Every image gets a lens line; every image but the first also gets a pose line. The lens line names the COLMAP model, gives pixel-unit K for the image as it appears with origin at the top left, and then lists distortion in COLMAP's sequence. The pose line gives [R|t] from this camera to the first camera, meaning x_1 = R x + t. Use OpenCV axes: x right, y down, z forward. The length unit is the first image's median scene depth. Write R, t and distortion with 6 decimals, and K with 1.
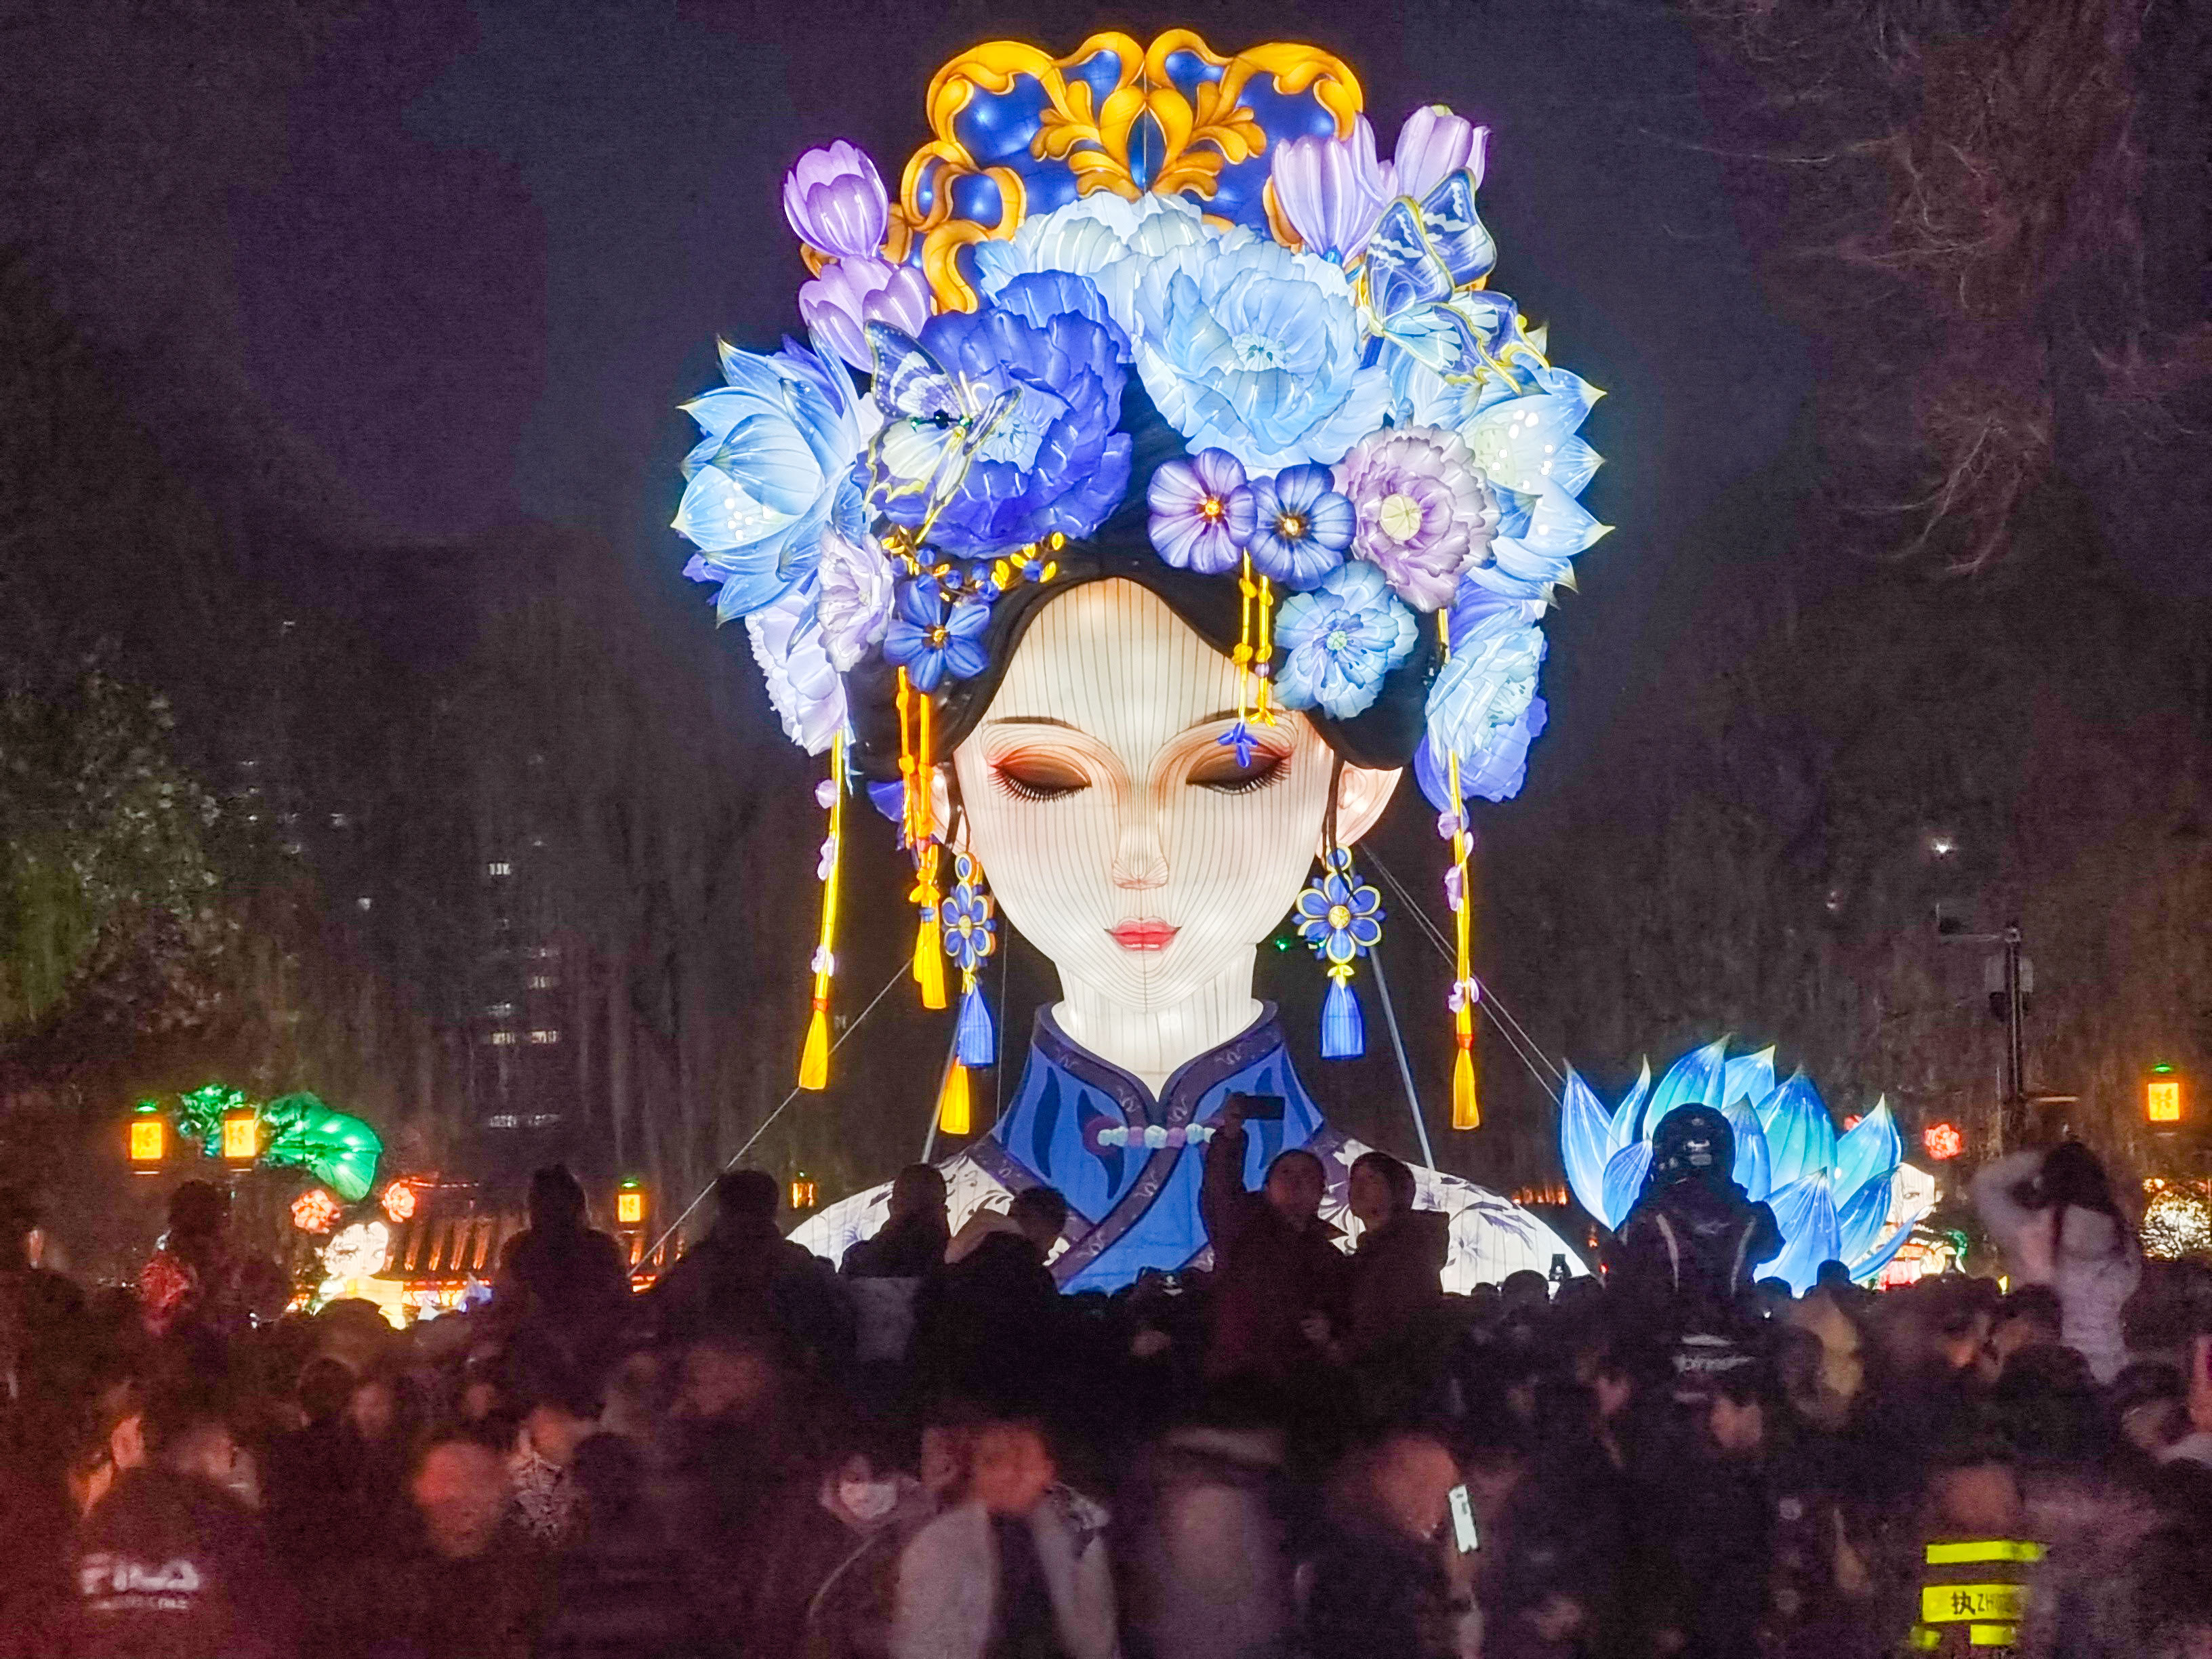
lens RADIAL K [[6429.3, 0, 1106.0], [0, 6429.3, 829.5], [0, 0, 1]] dist [-0.081098, 0.128691]
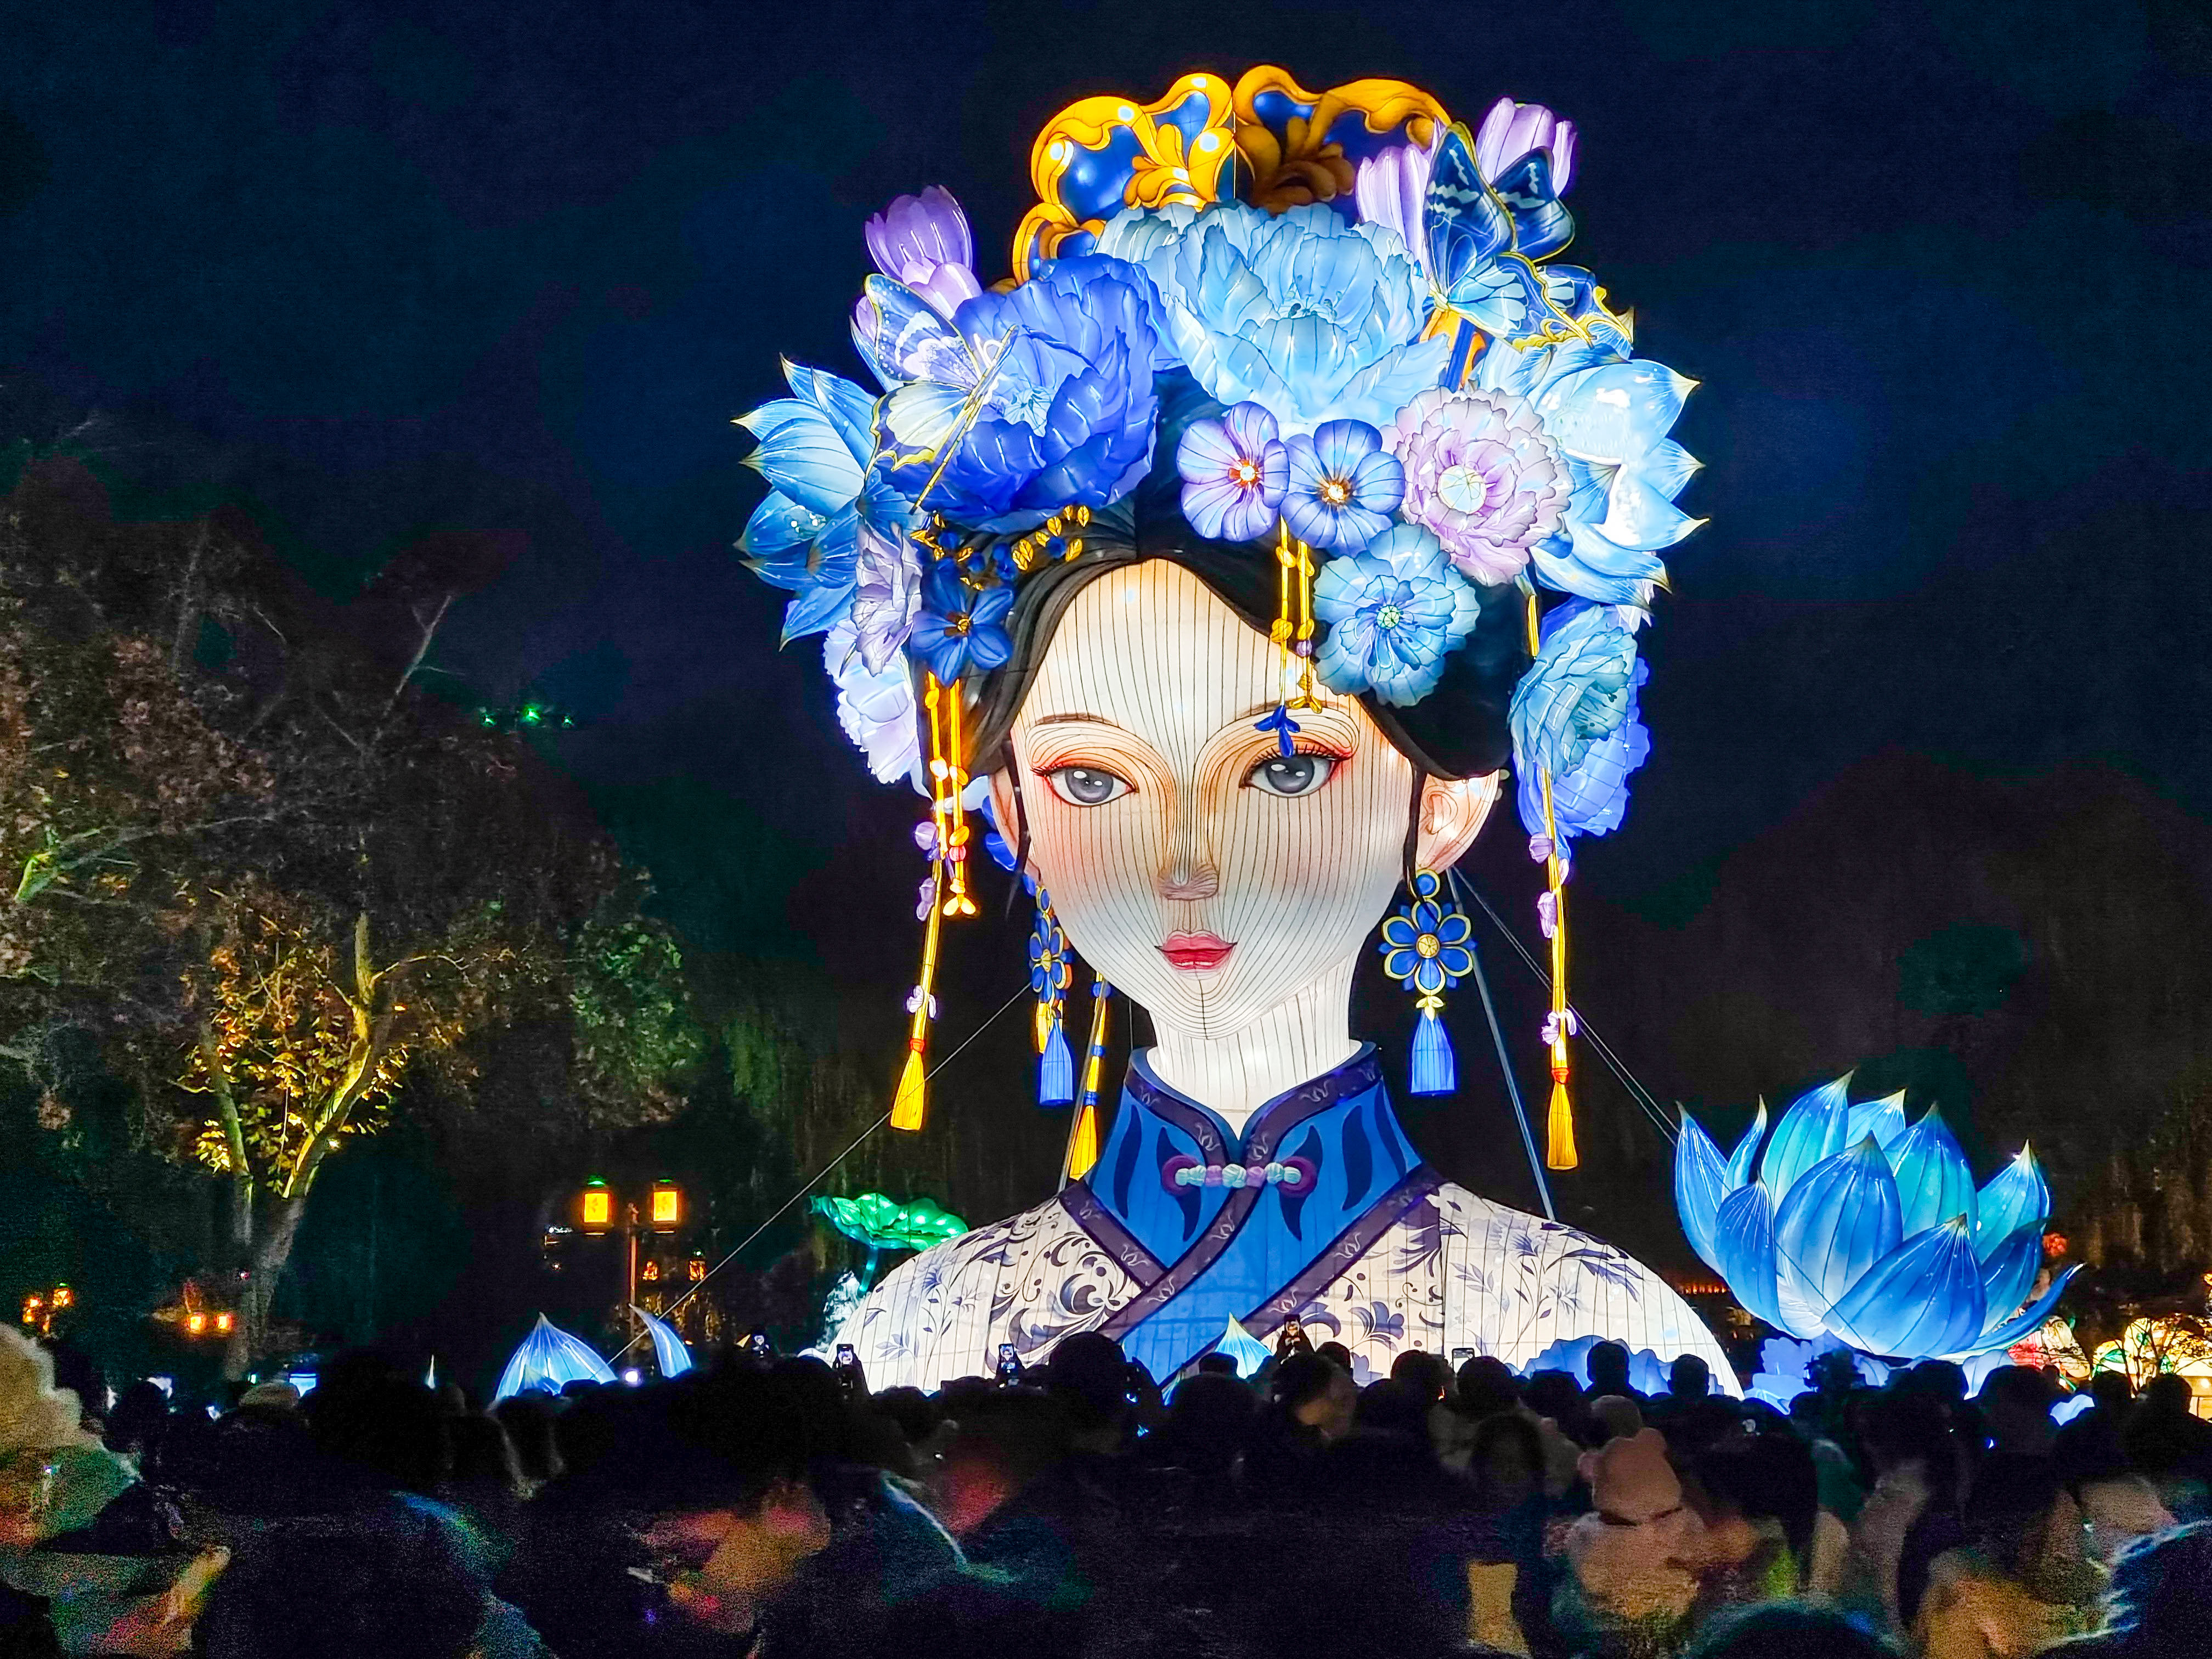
lens RADIAL K [[2826.4, 0, 1186.8], [0, 2826.4, 822.0], [0, 0, 1]] dist [0.027951, 0.636370]
pose [[0.988812, -0.015306, -0.148380, 0.065797], [-0.000427, 0.994427, -0.105422, 0.041067], [0.149167, 0.104306, 0.983295, 0.598866]]
